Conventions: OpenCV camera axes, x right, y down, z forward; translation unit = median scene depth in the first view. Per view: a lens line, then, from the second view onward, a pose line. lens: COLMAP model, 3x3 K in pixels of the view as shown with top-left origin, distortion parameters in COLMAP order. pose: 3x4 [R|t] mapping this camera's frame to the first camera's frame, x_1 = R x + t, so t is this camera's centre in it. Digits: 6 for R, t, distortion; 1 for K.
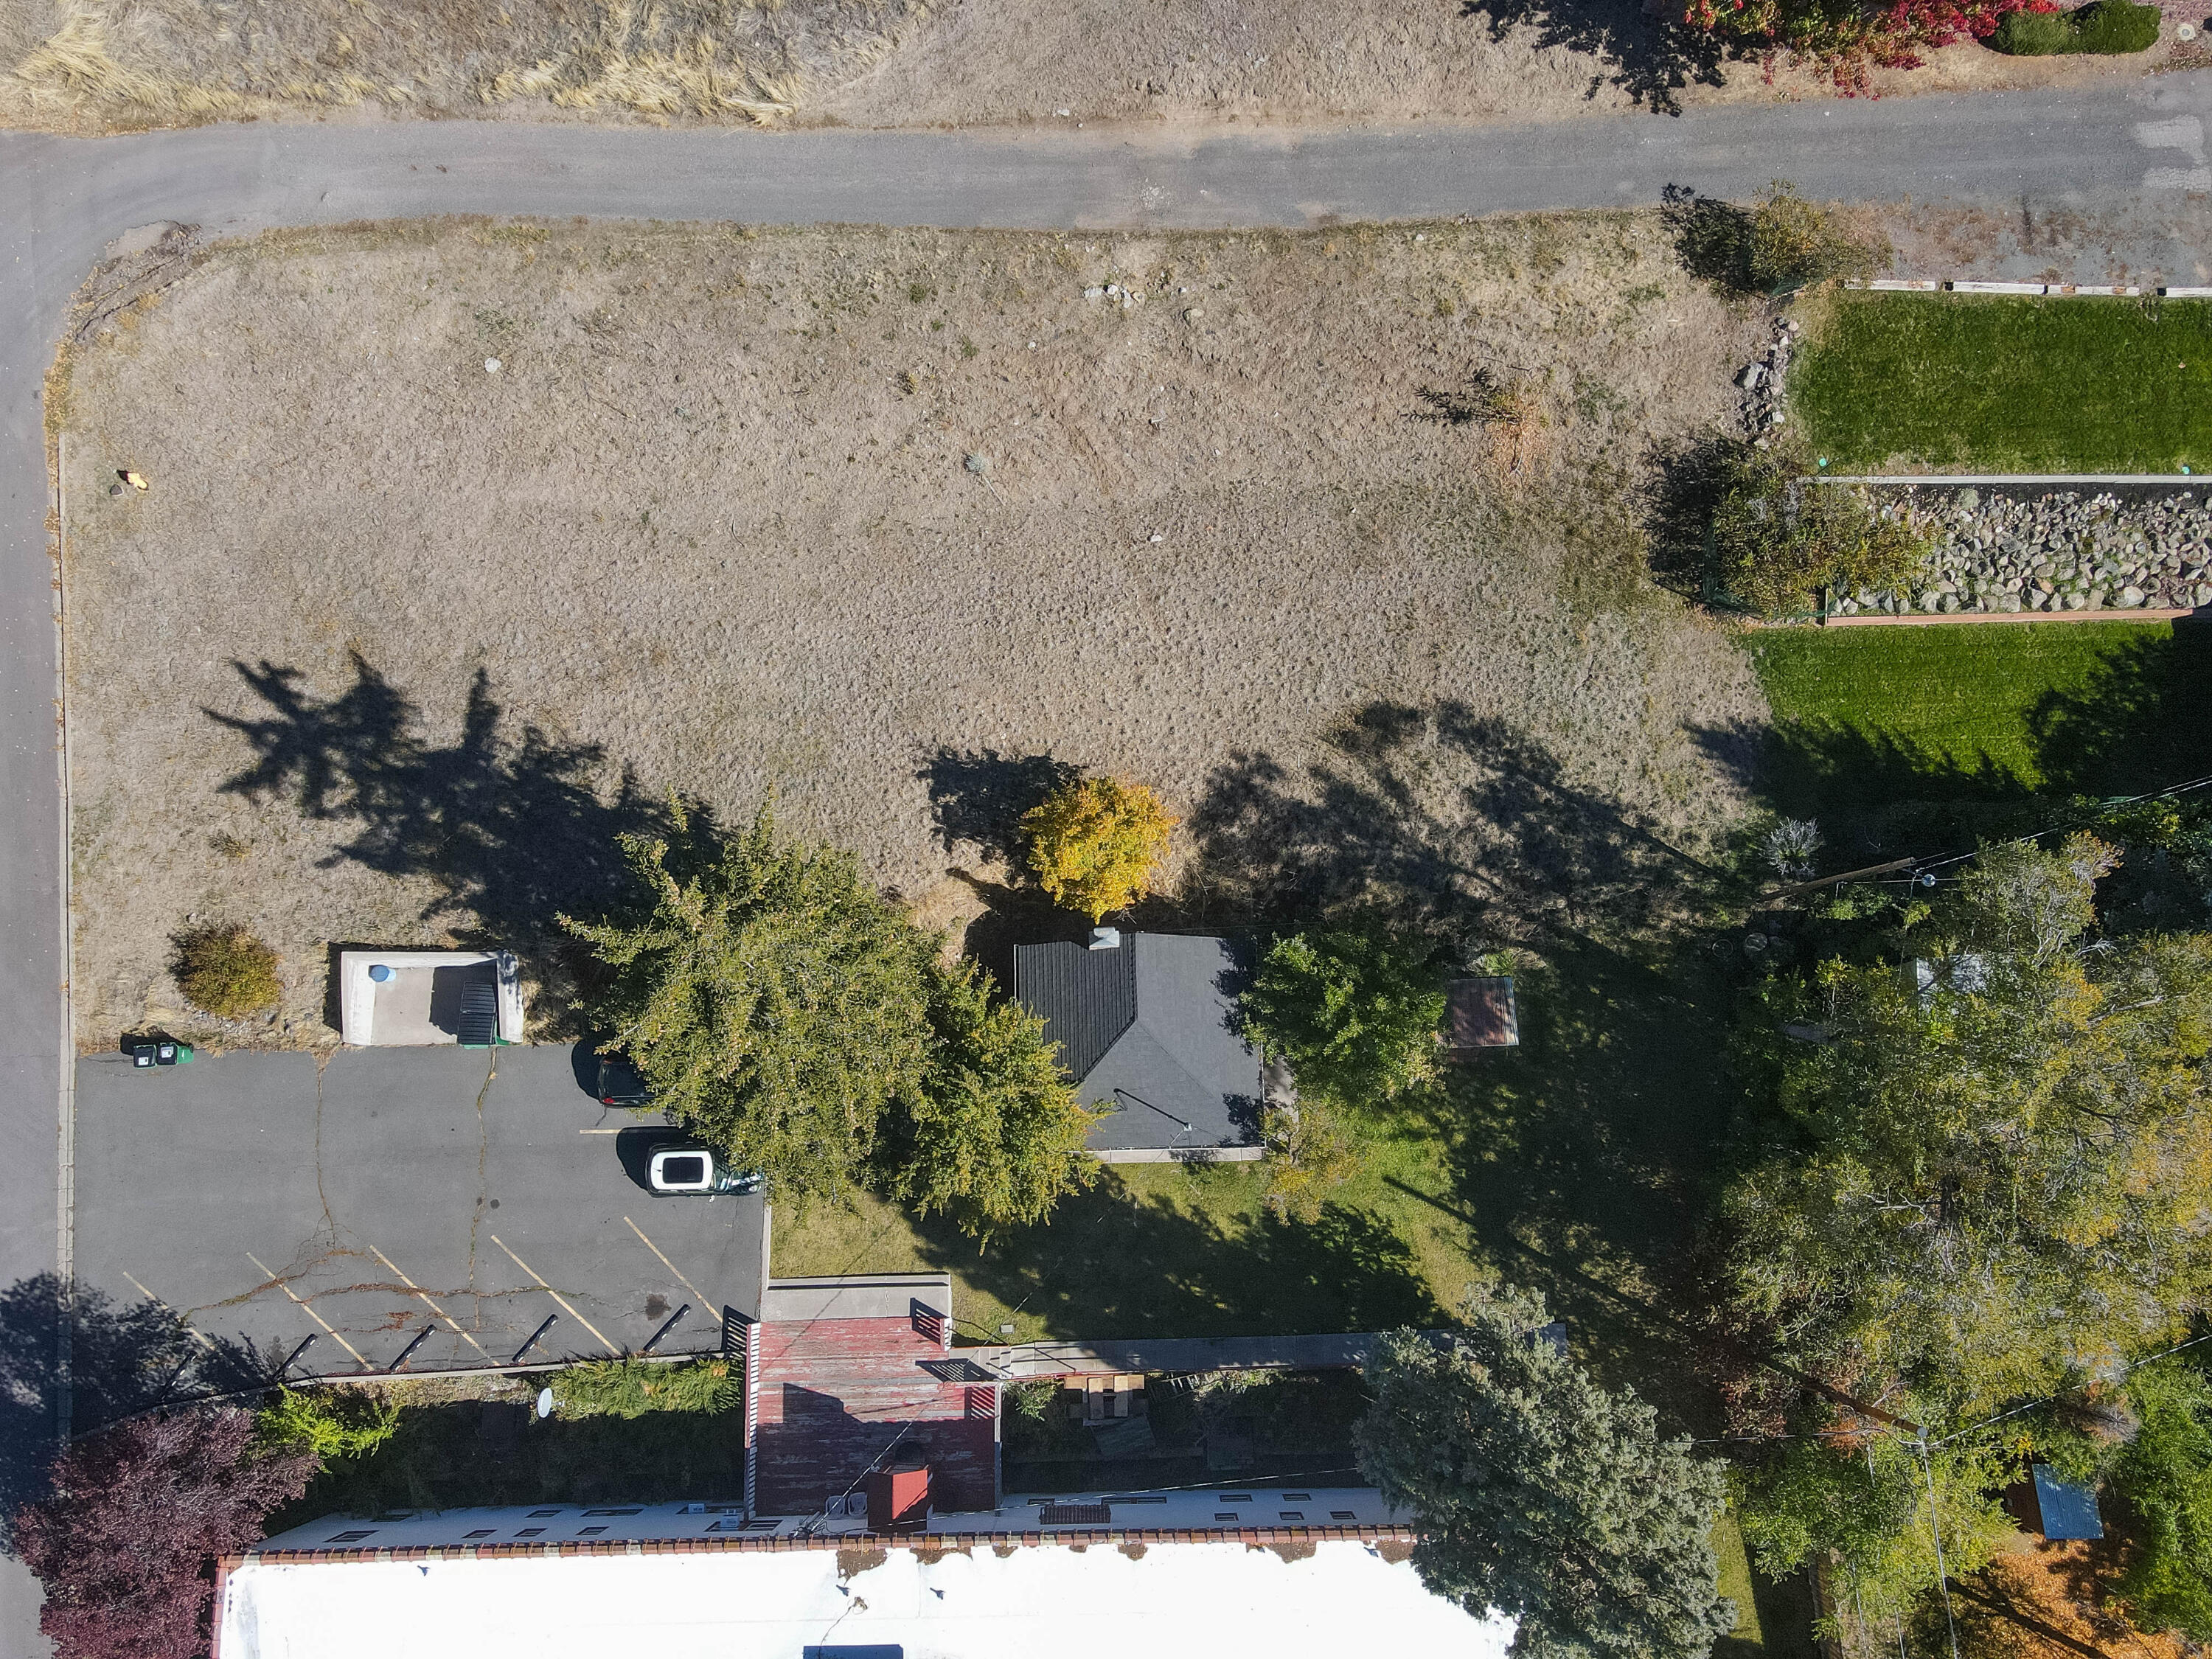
lens RADIAL K [[1606.9, 0, 1094.5], [0, 1606.9, 820.0], [0, 0, 1]] dist [0.024222, 0.035079]
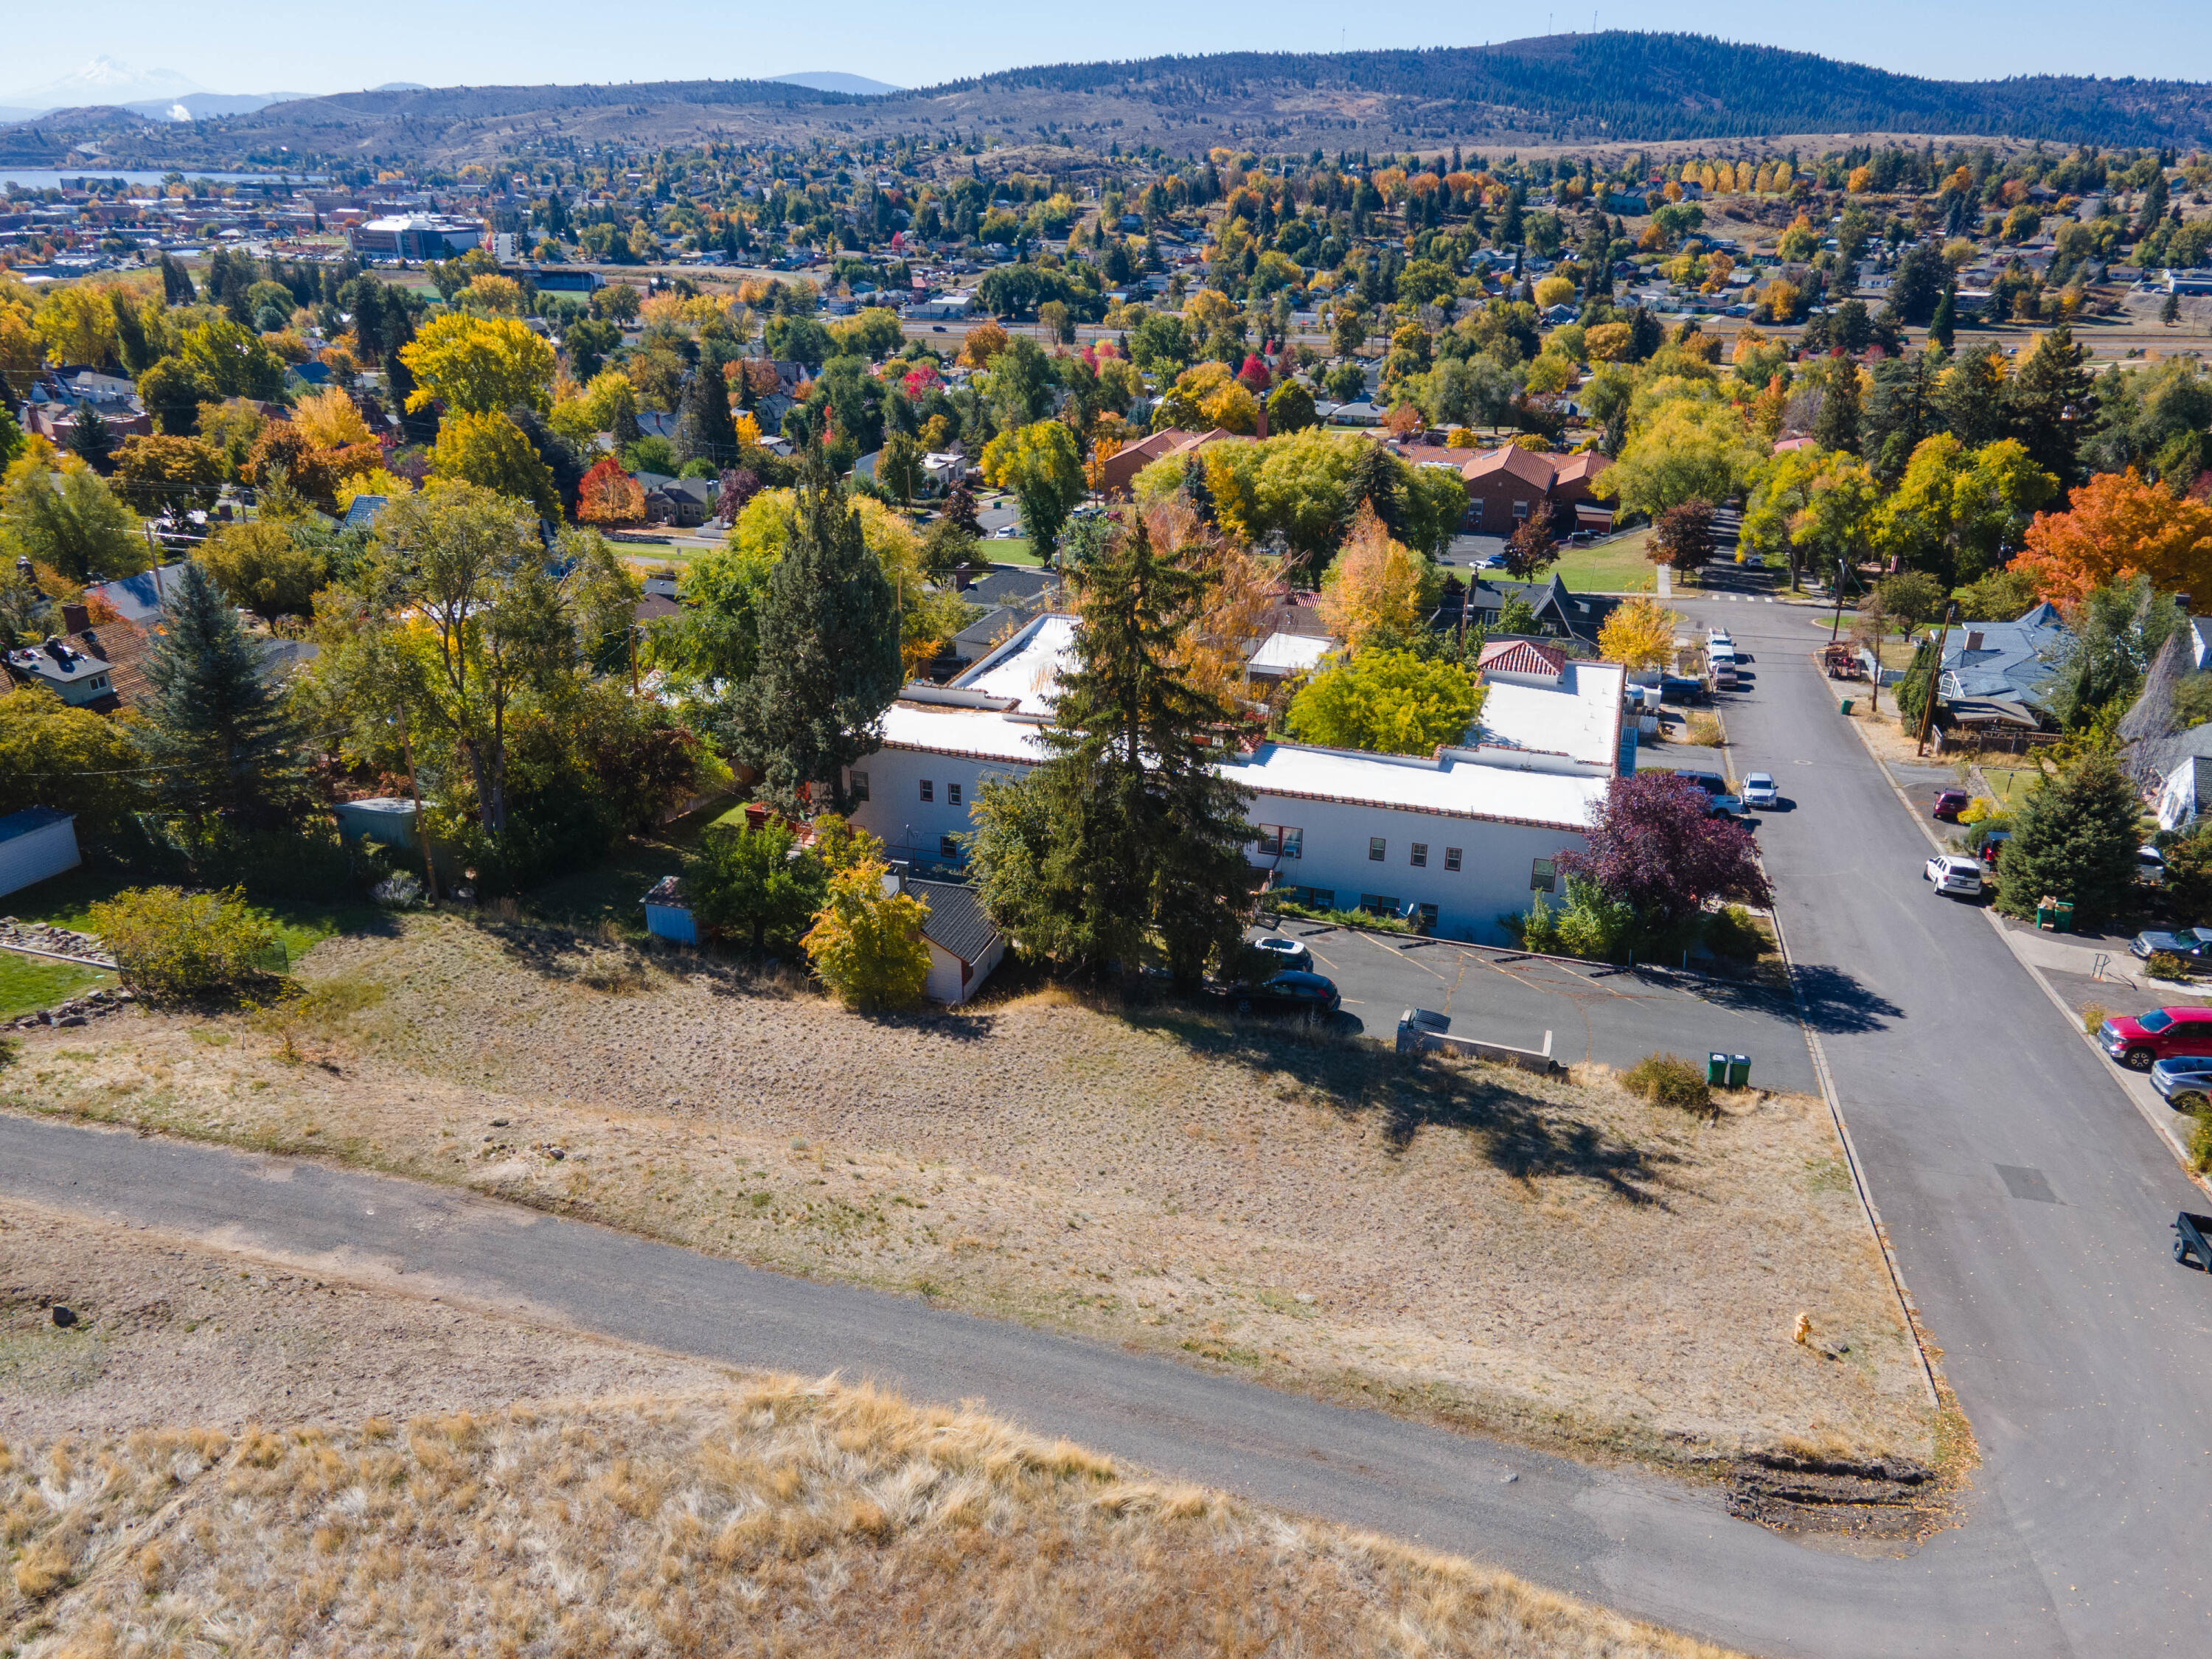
lens RADIAL K [[1606.9, 0, 1092.4], [0, 1606.9, 839.8], [0, 0, 1]] dist [0.024222, 0.035079]
pose [[-0.942296, -0.113808, 0.314844, -0.496601], [0.330806, -0.172018, 0.927888, -0.983180], [-0.051442, 0.978498, 0.199740, 0.654678]]
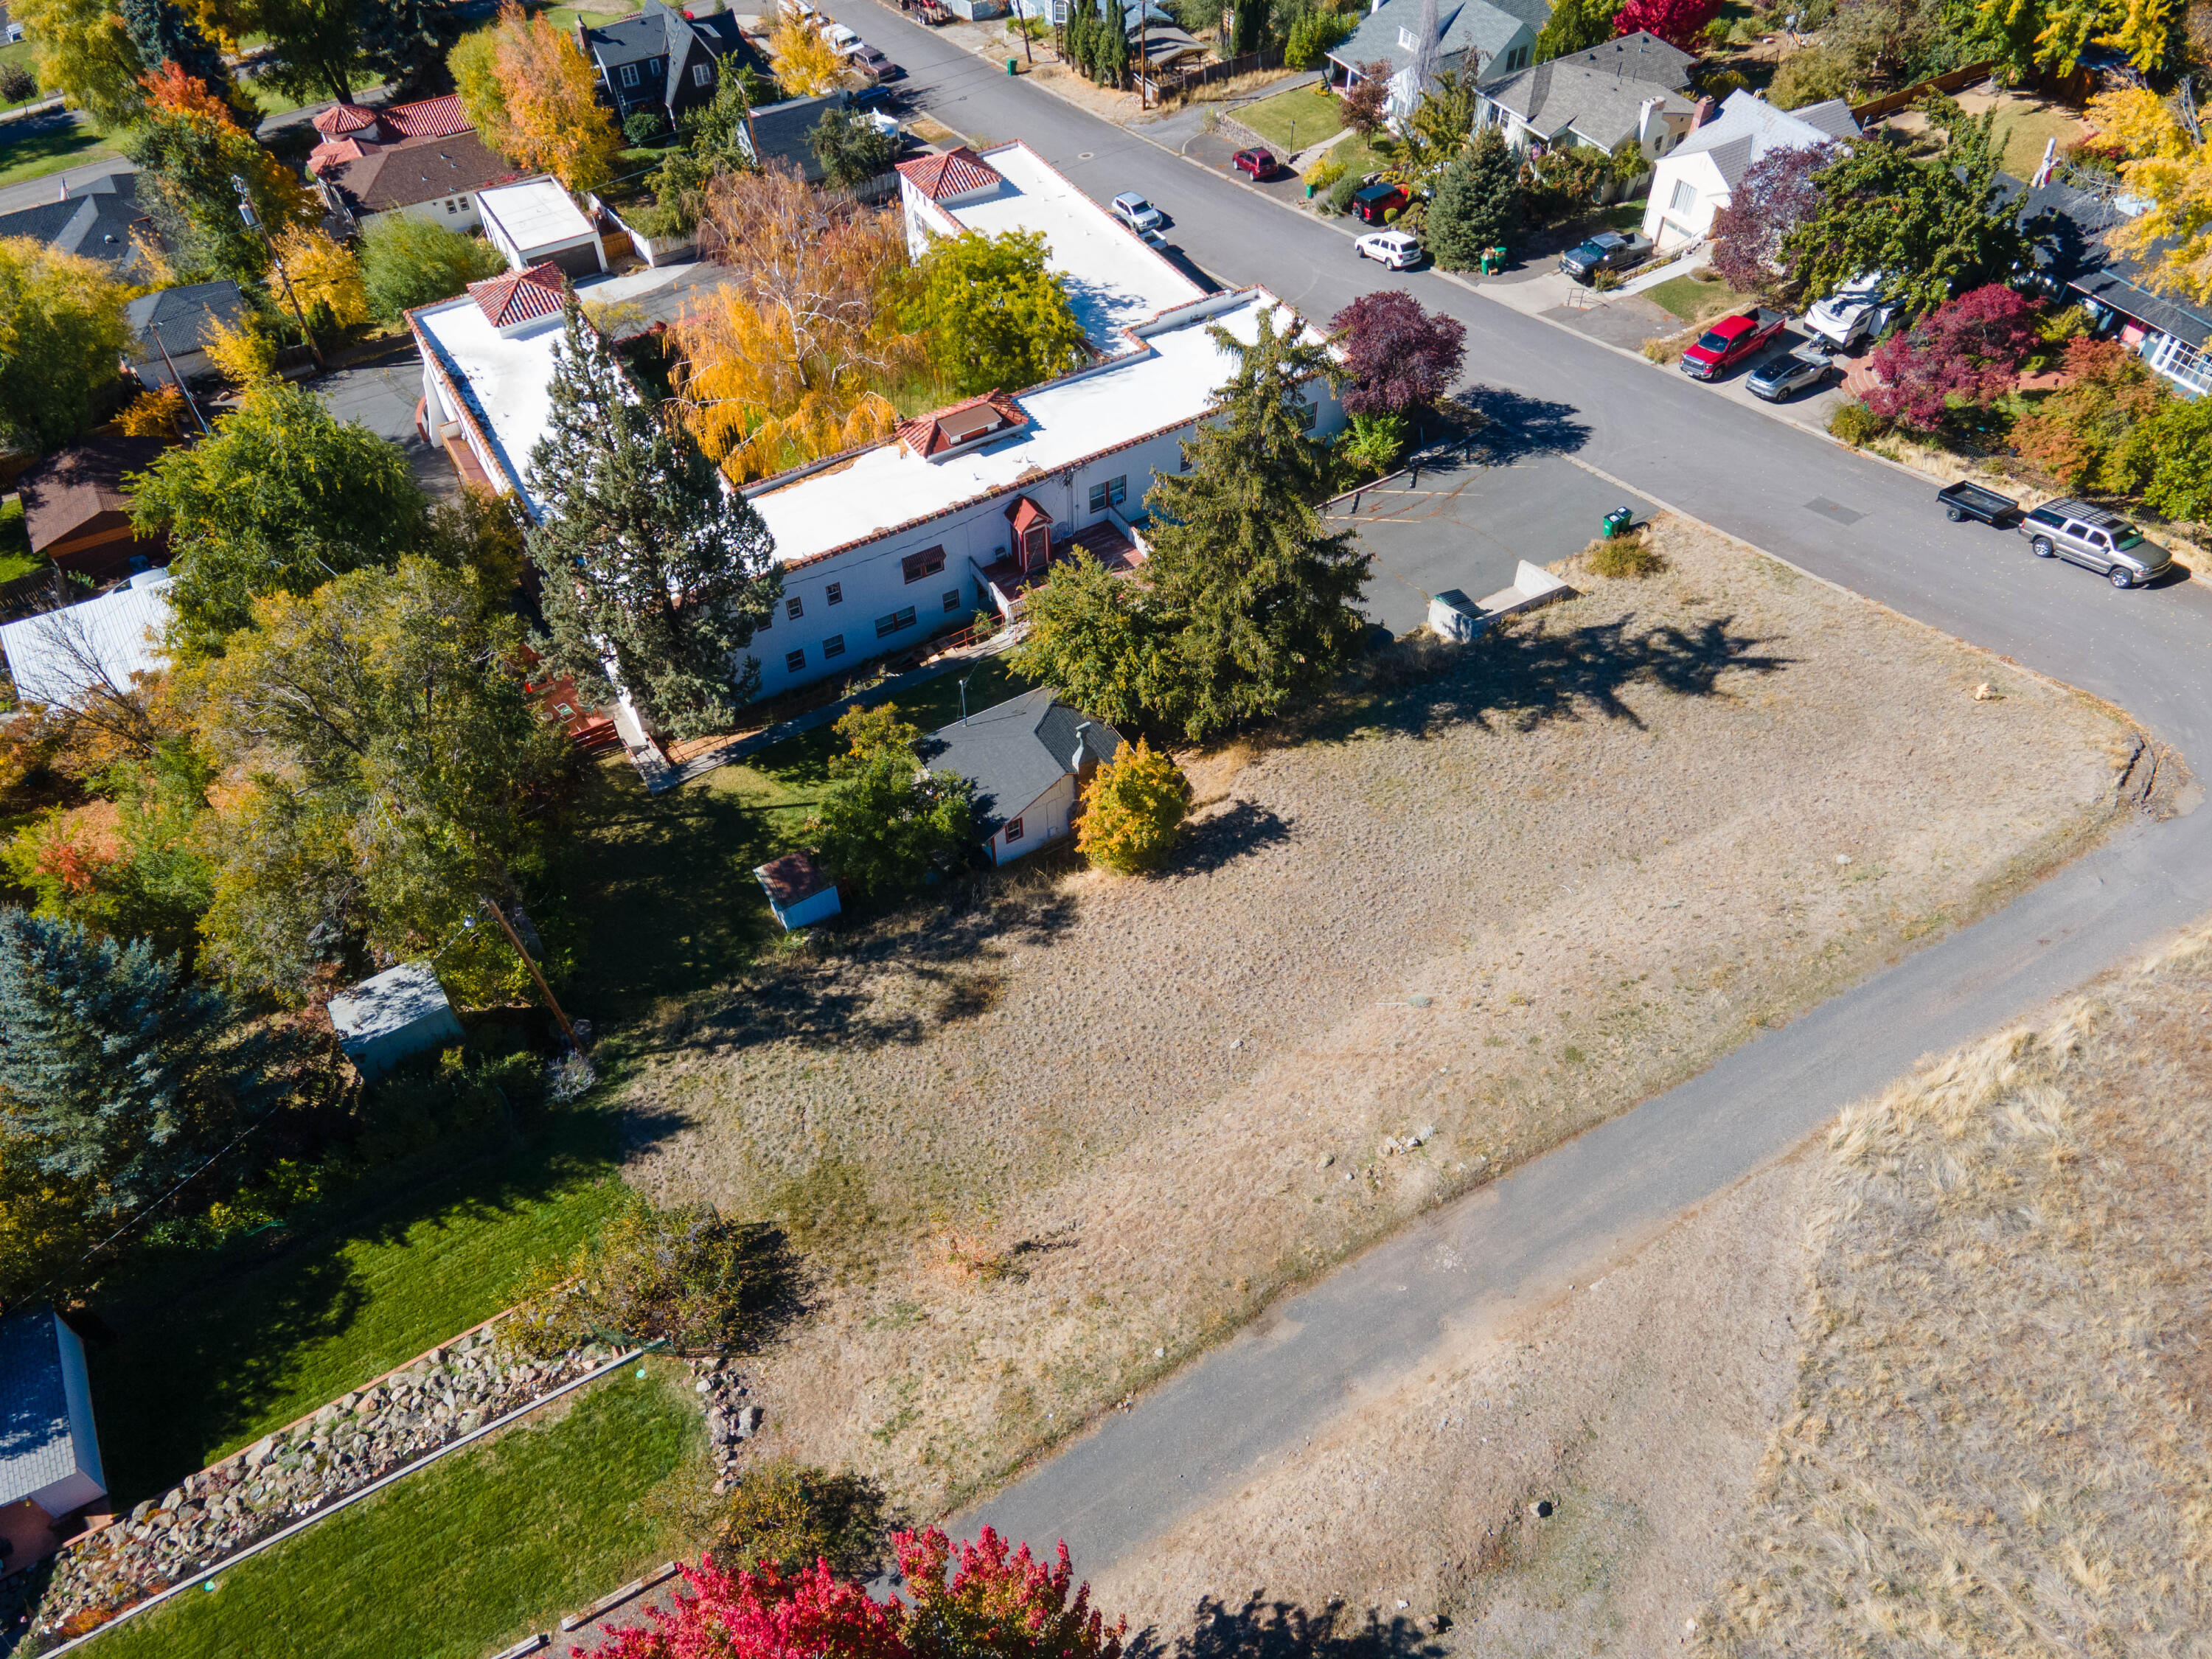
lens RADIAL K [[1606.9, 0, 1094.7], [0, 1606.9, 832.4], [0, 0, 1]] dist [0.024222, 0.035079]
pose [[-0.869469, 0.394329, -0.297537, 0.375858], [-0.473318, -0.492605, 0.730281, -0.830476], [0.141403, 0.775786, 0.614948, 0.258593]]
